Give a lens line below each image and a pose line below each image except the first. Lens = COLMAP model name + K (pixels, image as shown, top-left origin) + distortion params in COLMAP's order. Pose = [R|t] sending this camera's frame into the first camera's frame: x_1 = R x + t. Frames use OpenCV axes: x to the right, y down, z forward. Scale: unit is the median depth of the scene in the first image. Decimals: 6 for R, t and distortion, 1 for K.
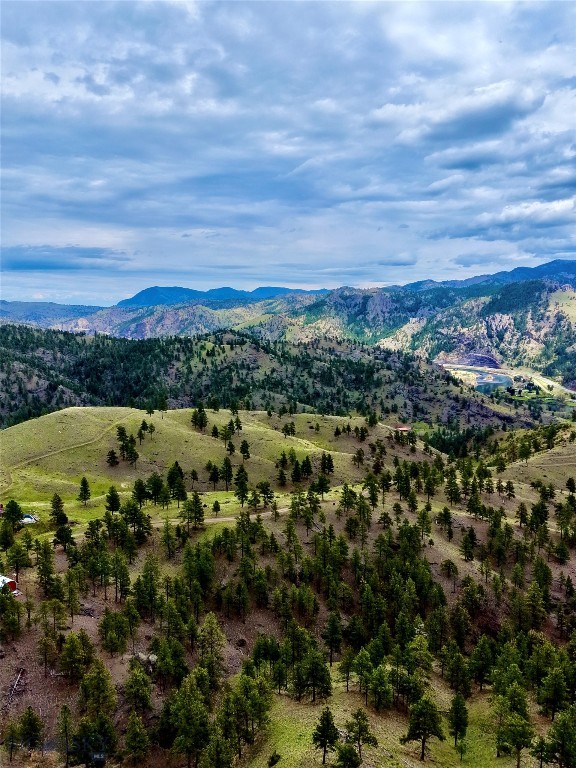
lens RADIAL K [[549.0, 0, 288.7], [0, 549.0, 380.6], [0, 0, 1]] dist [0.131353, -0.214166]
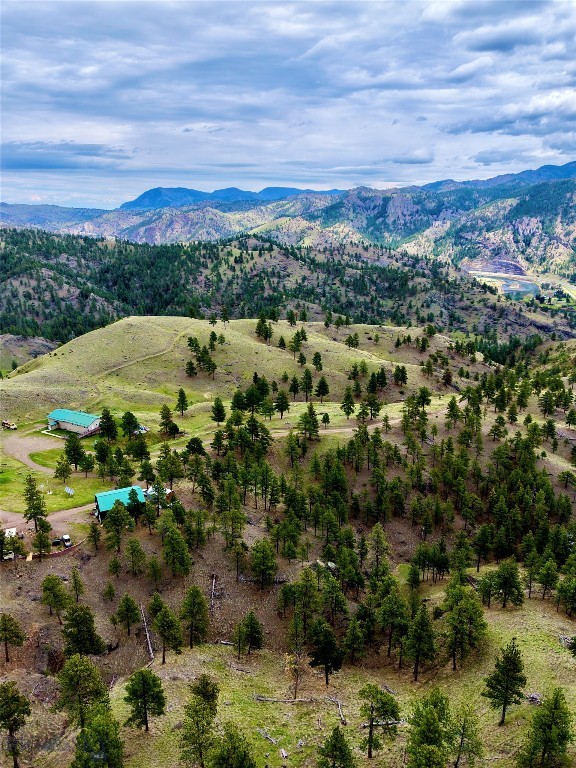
lens RADIAL K [[552.5, 0, 288.7], [0, 552.5, 386.9], [0, 0, 1]] dist [0.054189, -0.042800]
pose [[0.999936, 0.002499, -0.011063, -0.020285], [-0.000524, 0.984565, 0.175020, -0.000333], [0.011330, -0.175003, 0.984503, 0.003178]]
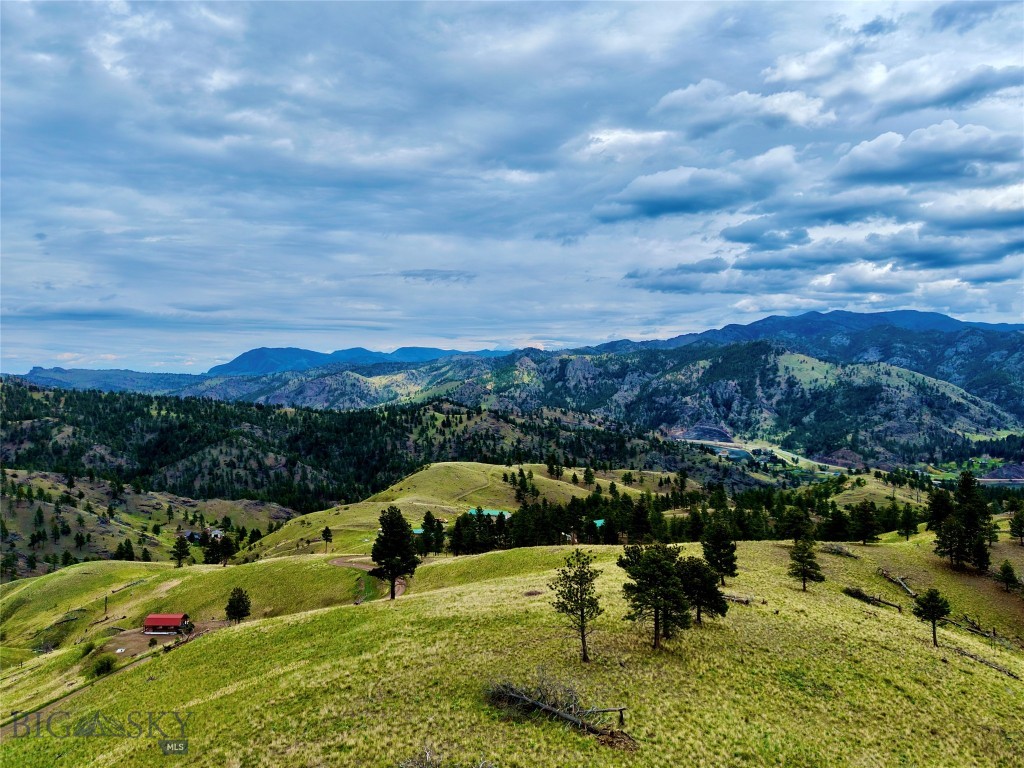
lens RADIAL K [[736.6, 0, 508.1], [0, 736.6, 380.0], [0, 0, 1]] dist [0.054189, -0.042800]
pose [[0.994217, -0.009068, 0.107006, -0.079741], [0.022165, 0.992301, -0.121849, 0.013357], [-0.105077, 0.123516, 0.986764, -0.097926]]
